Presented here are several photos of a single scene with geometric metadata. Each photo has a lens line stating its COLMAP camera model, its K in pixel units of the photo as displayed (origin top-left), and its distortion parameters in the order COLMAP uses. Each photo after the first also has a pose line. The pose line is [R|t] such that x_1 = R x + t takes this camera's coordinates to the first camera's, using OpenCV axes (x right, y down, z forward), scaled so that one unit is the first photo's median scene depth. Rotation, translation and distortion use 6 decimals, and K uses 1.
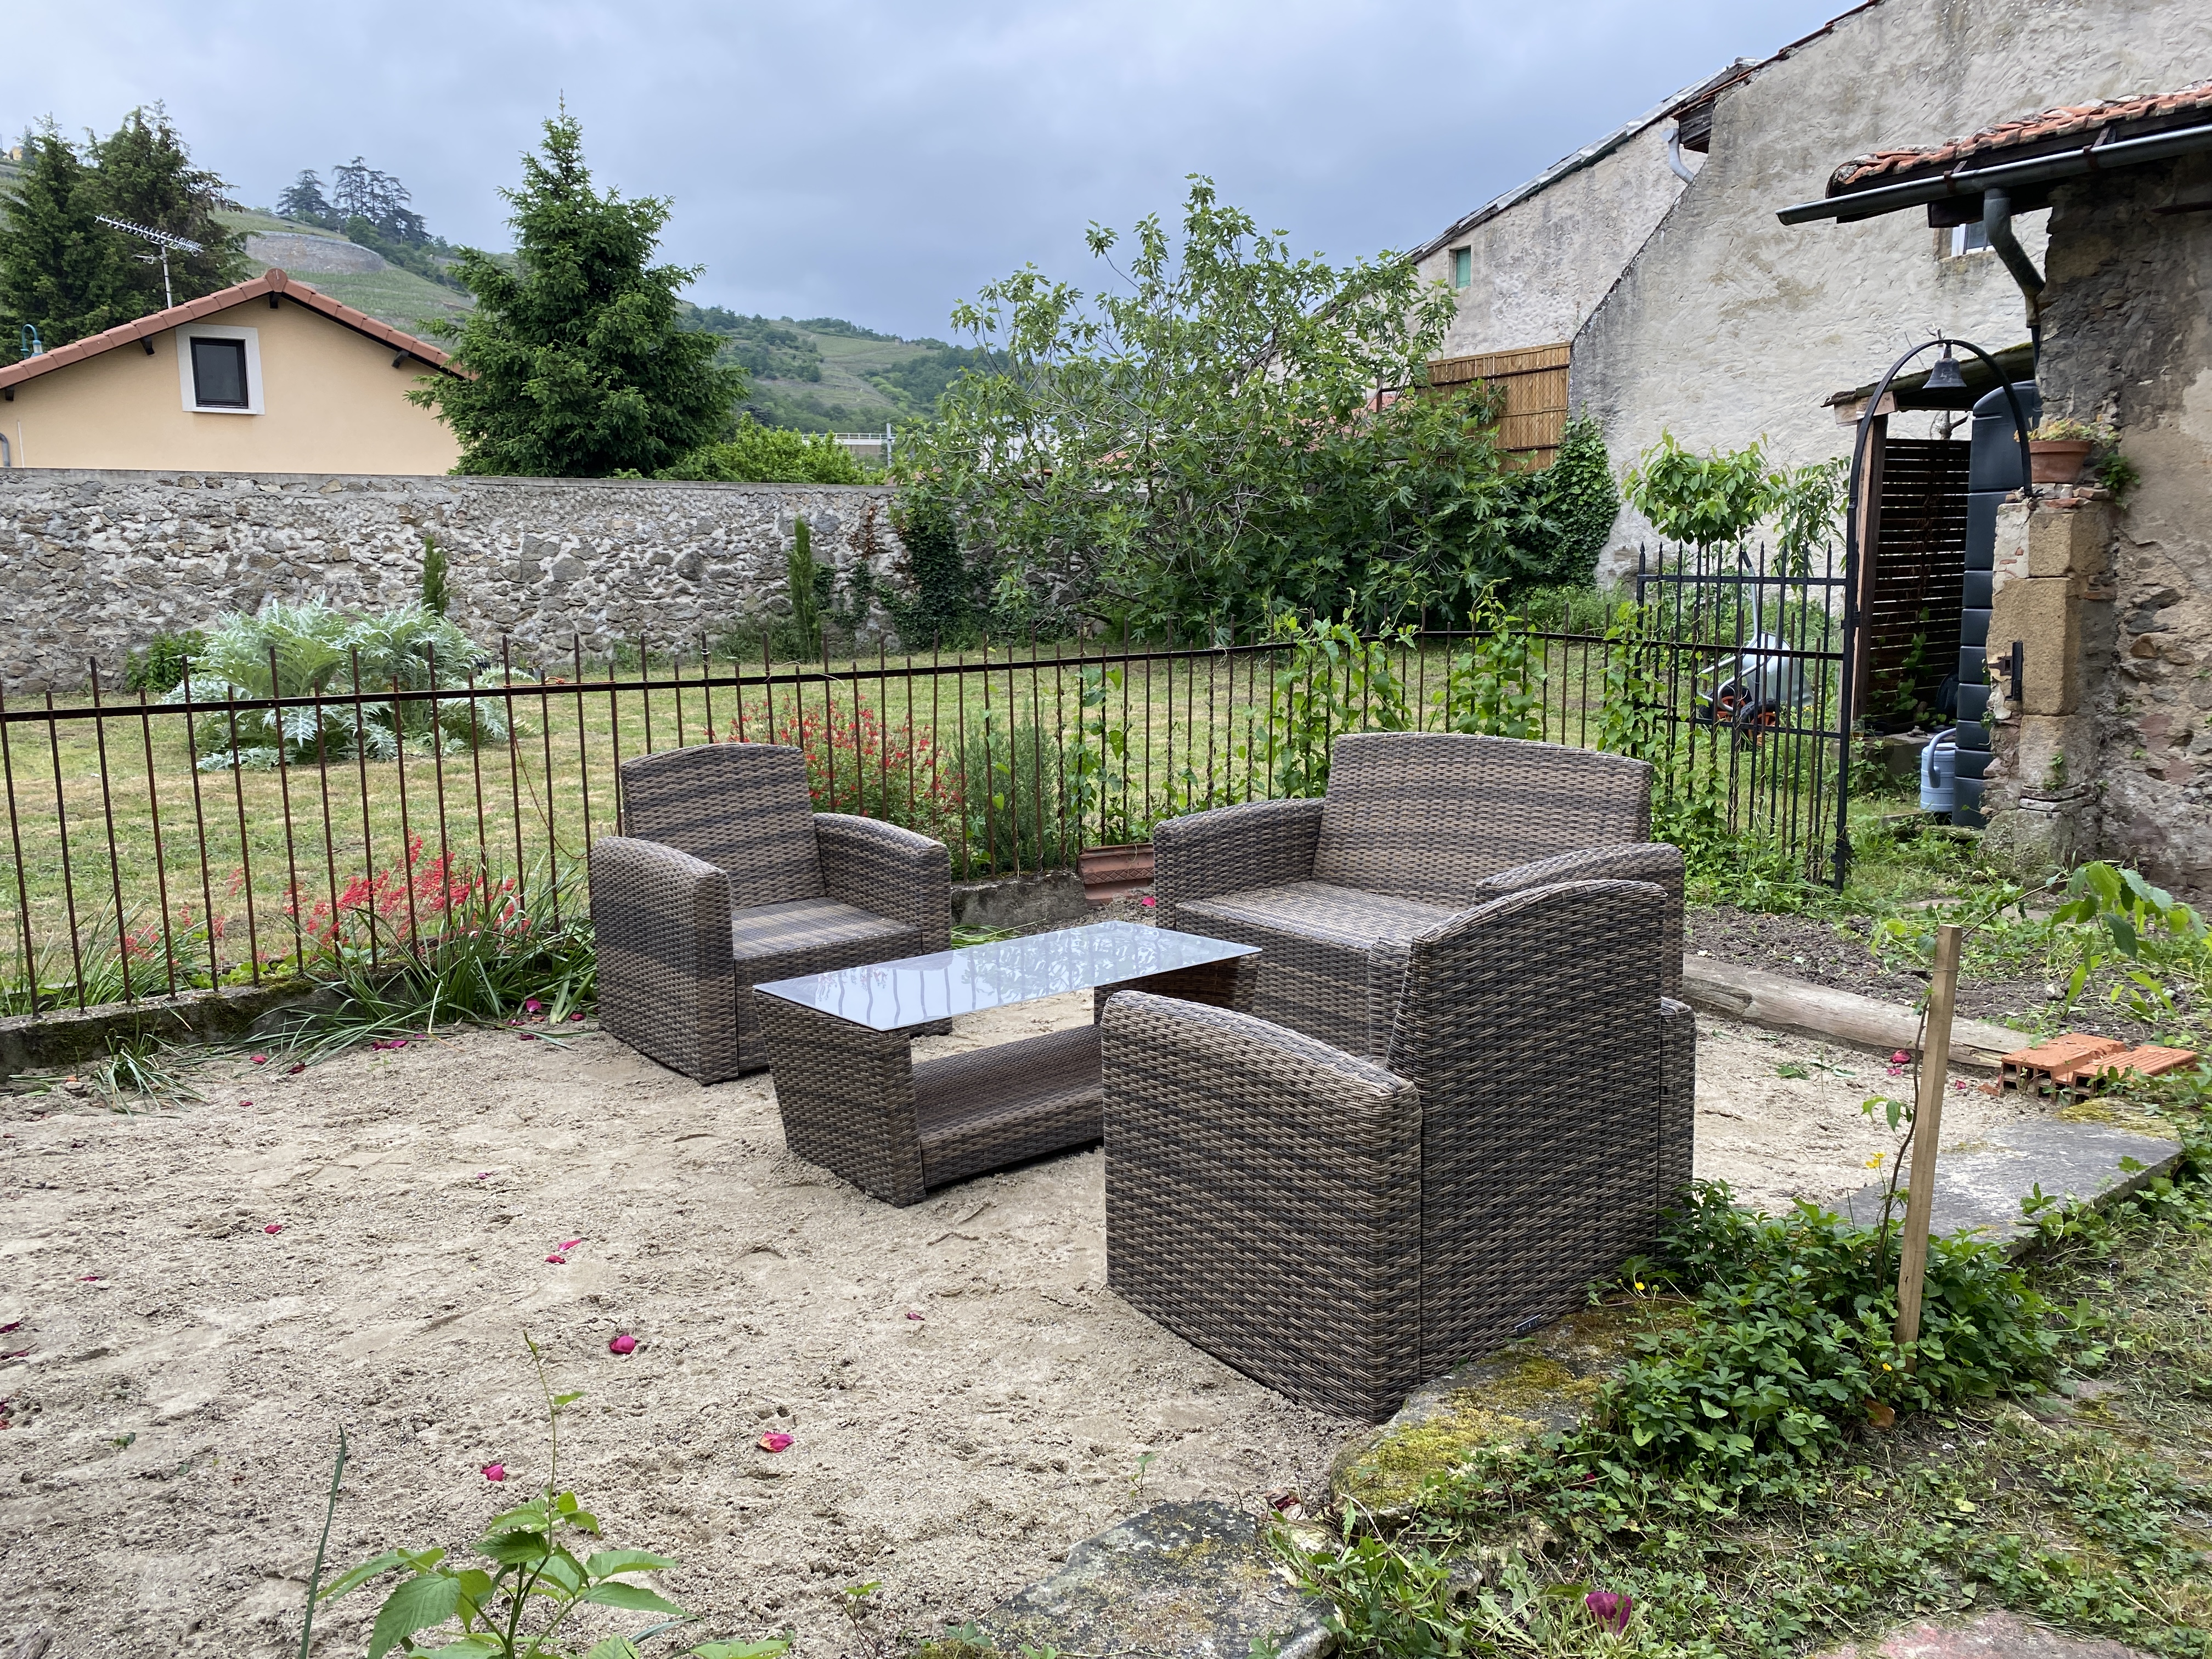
lens RADIAL K [[1674.1, 0, 1093.9], [0, 1674.1, 823.0], [0, 0, 1]] dist [0.016089, -0.021560]
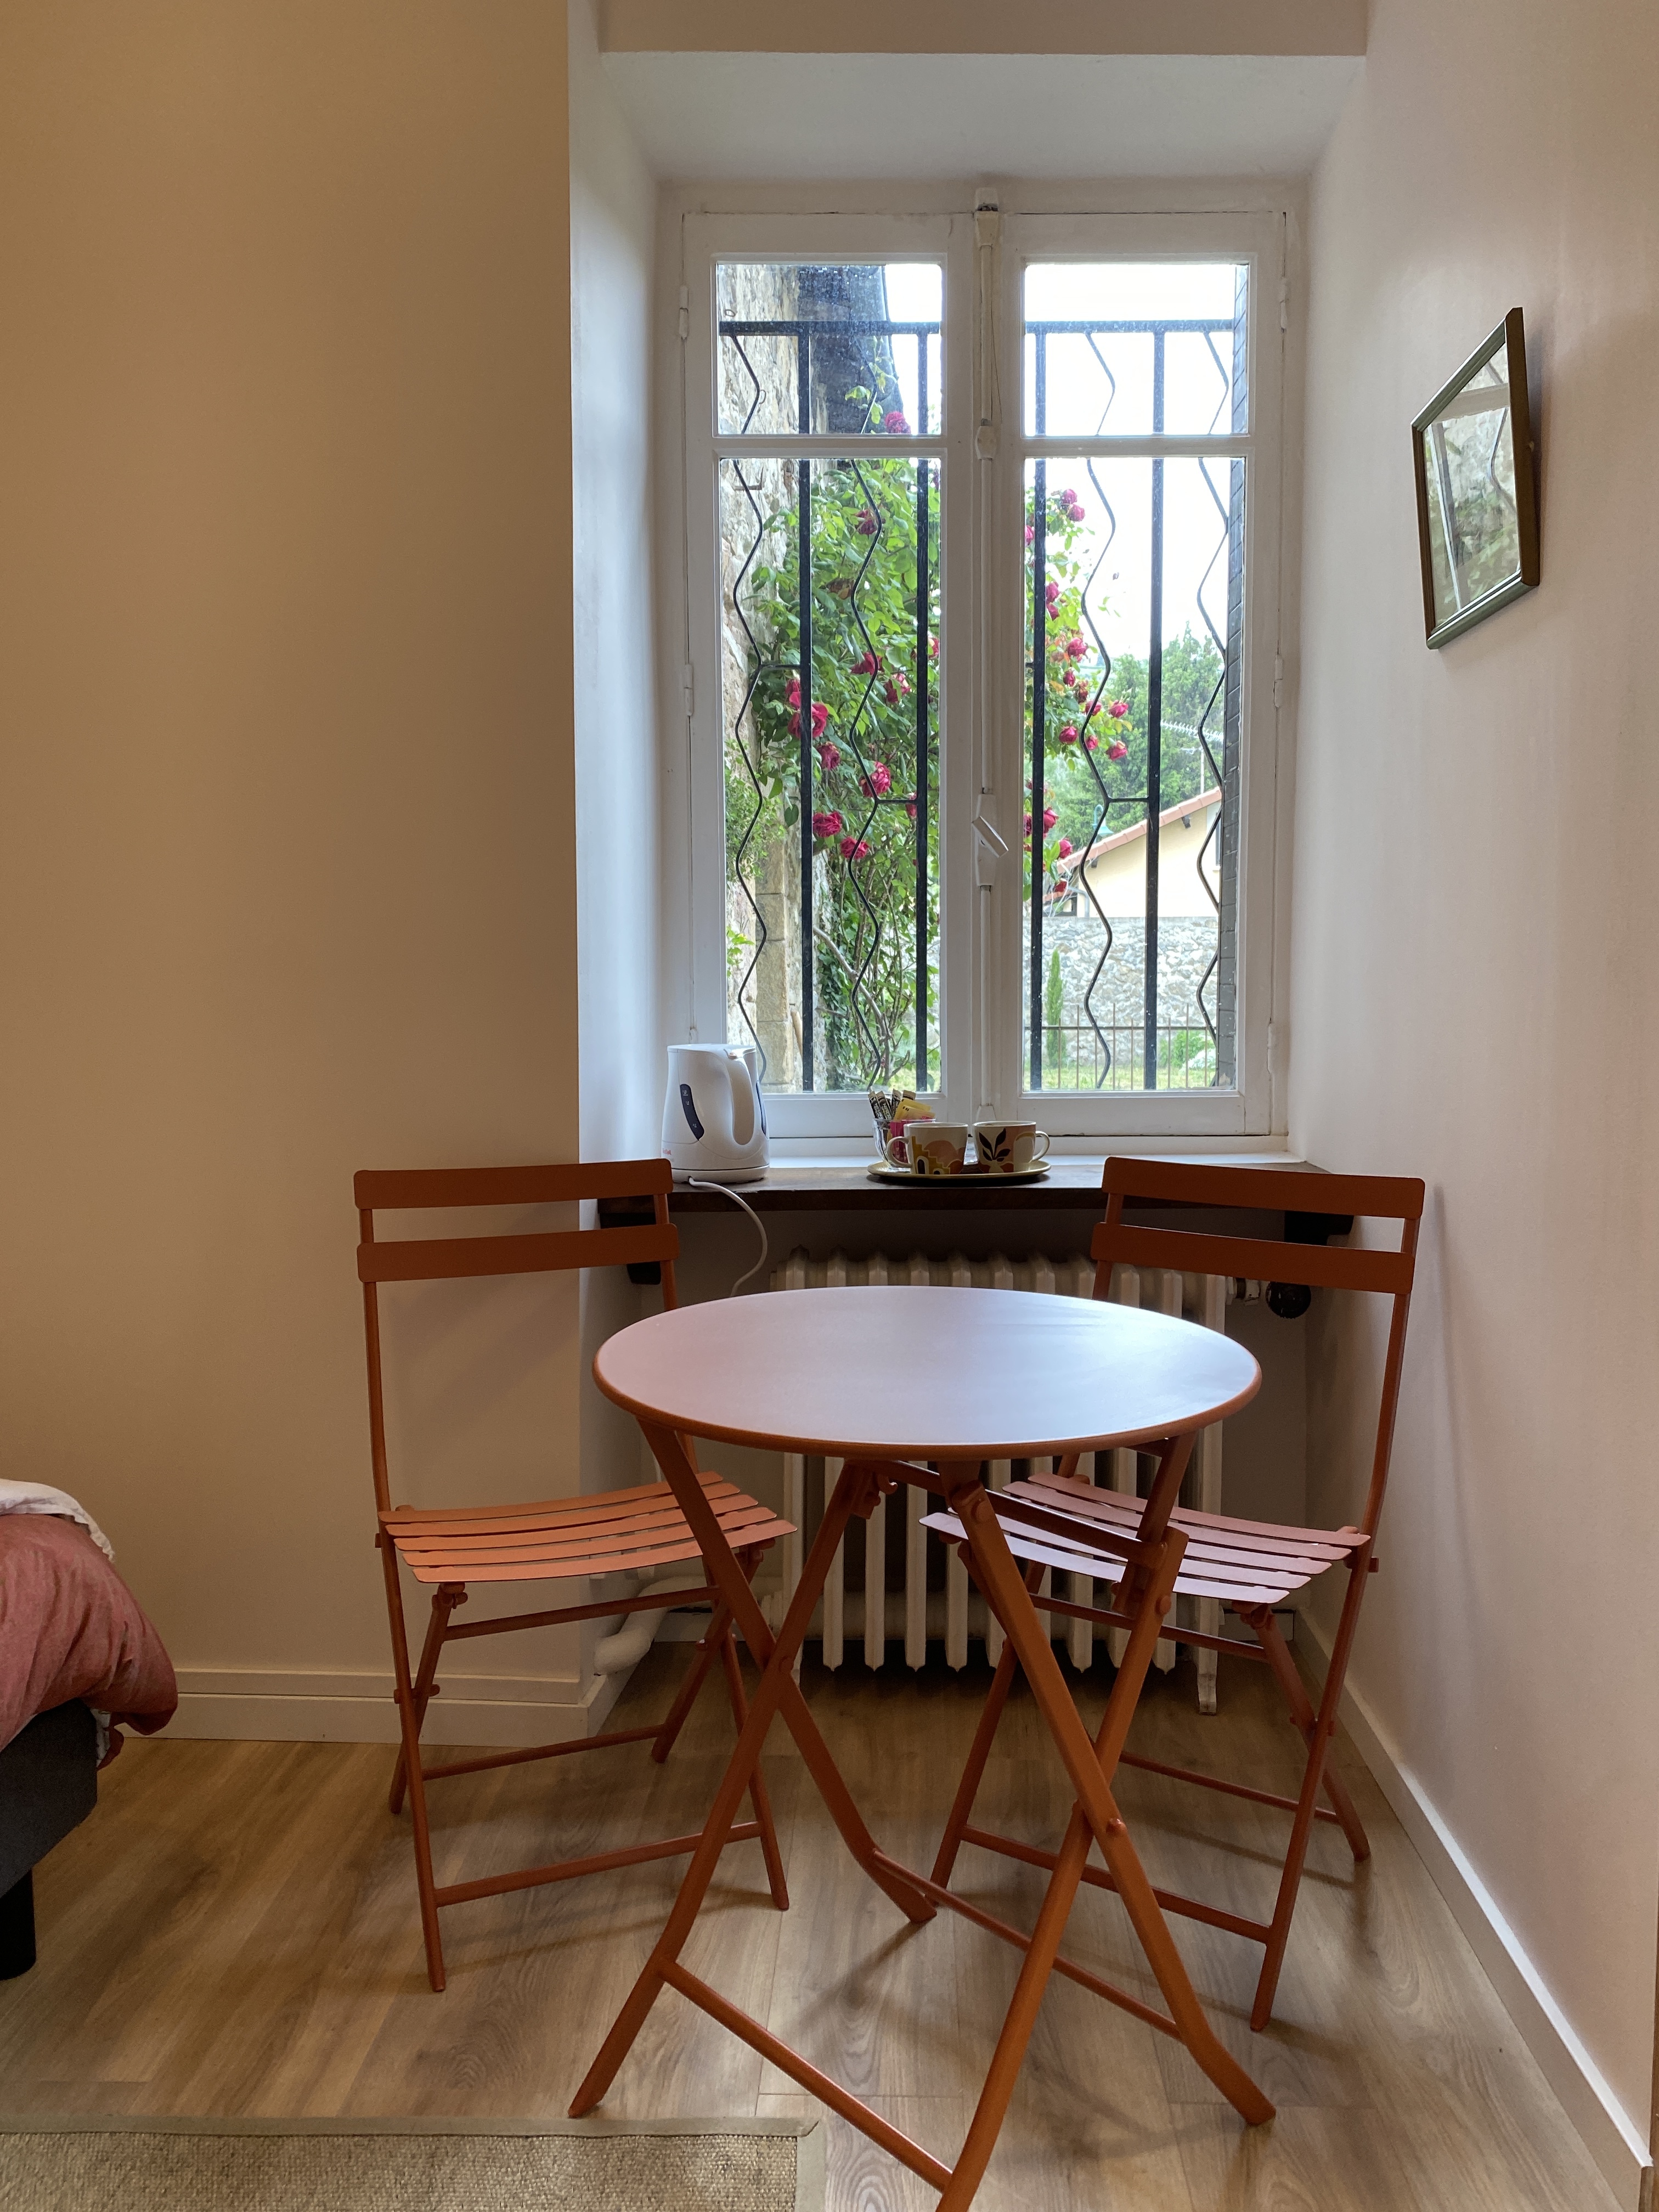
lens RADIAL K [[1674.1, 0, 852.6], [0, 1674.1, 1095.6], [0, 0, 1]] dist [0.016089, -0.021560]
pose [[0.773762, 0.052268, -0.631317, 0.110414], [-0.112336, 0.992117, -0.055543, 0.046297], [0.623437, 0.113896, 0.773533, -0.232125]]
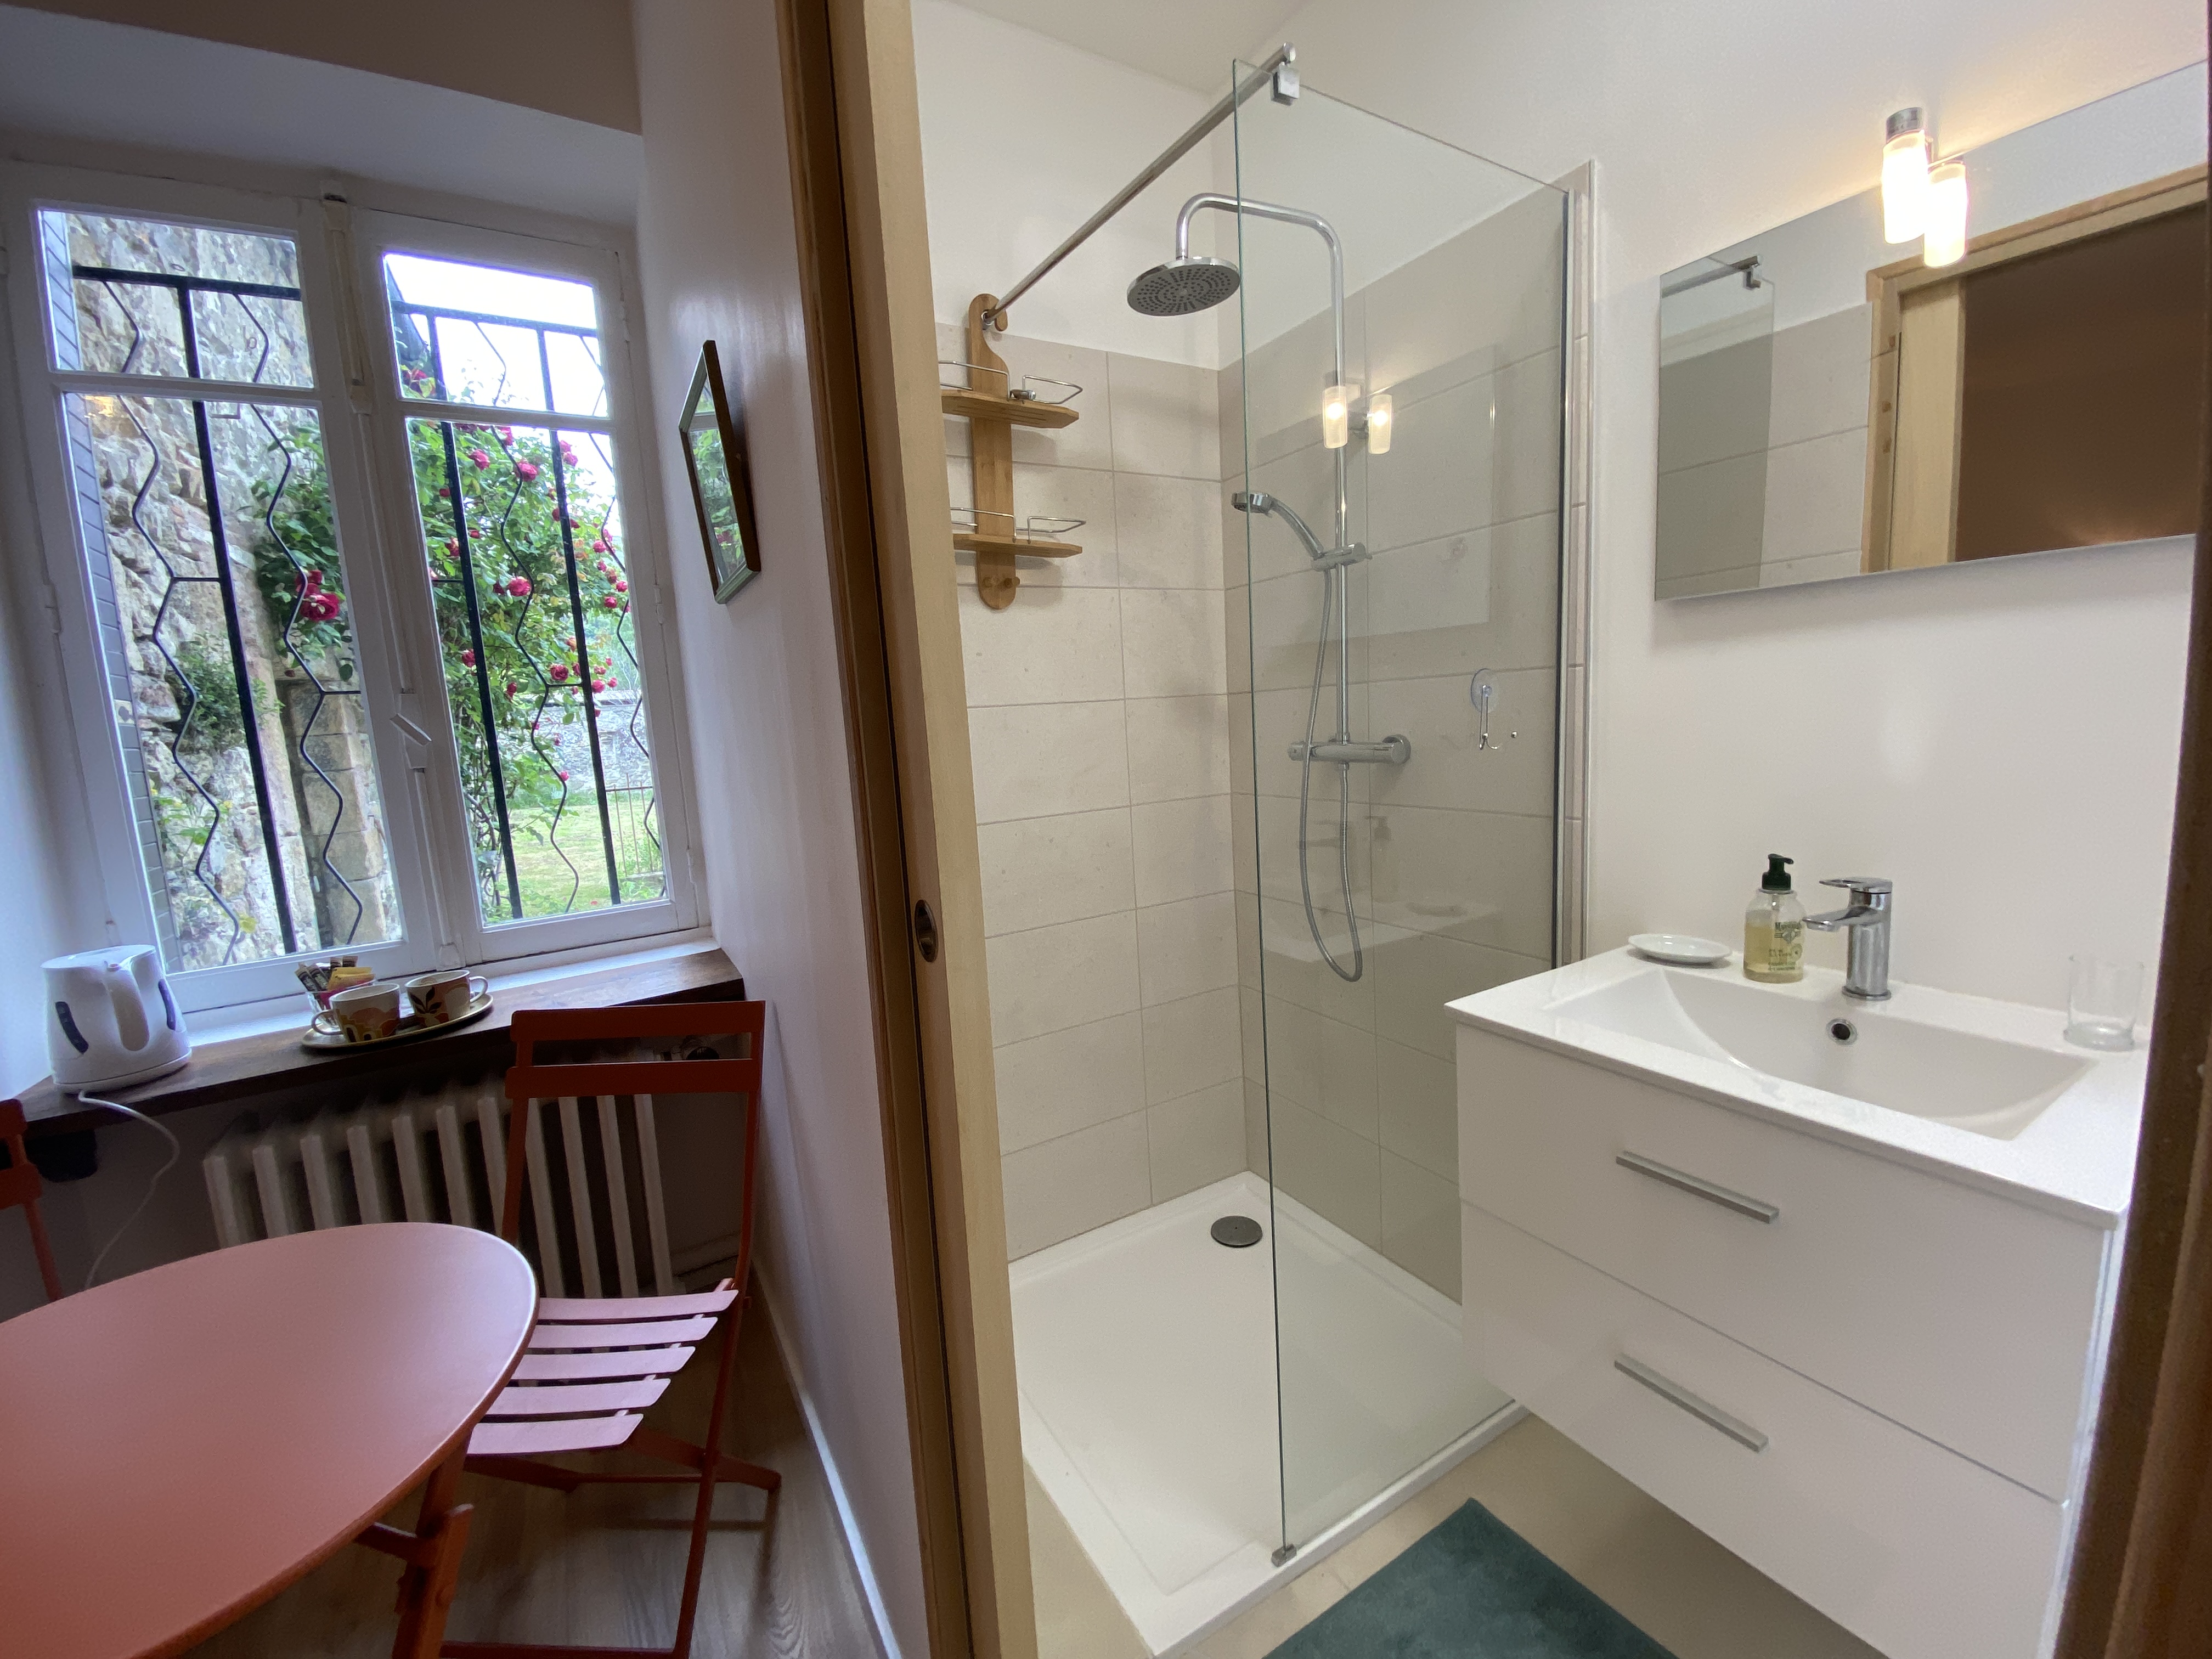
lens RADIAL K [[897.4, 0, 1099.7], [0, 897.4, 832.7], [0, 0, 1]] dist [0.000330, -0.008991]
pose [[0.991152, -0.024634, -0.130425, 0.110894], [0.021263, 0.999404, -0.027178, 0.027905], [0.131017, 0.024164, 0.991086, -0.195886]]
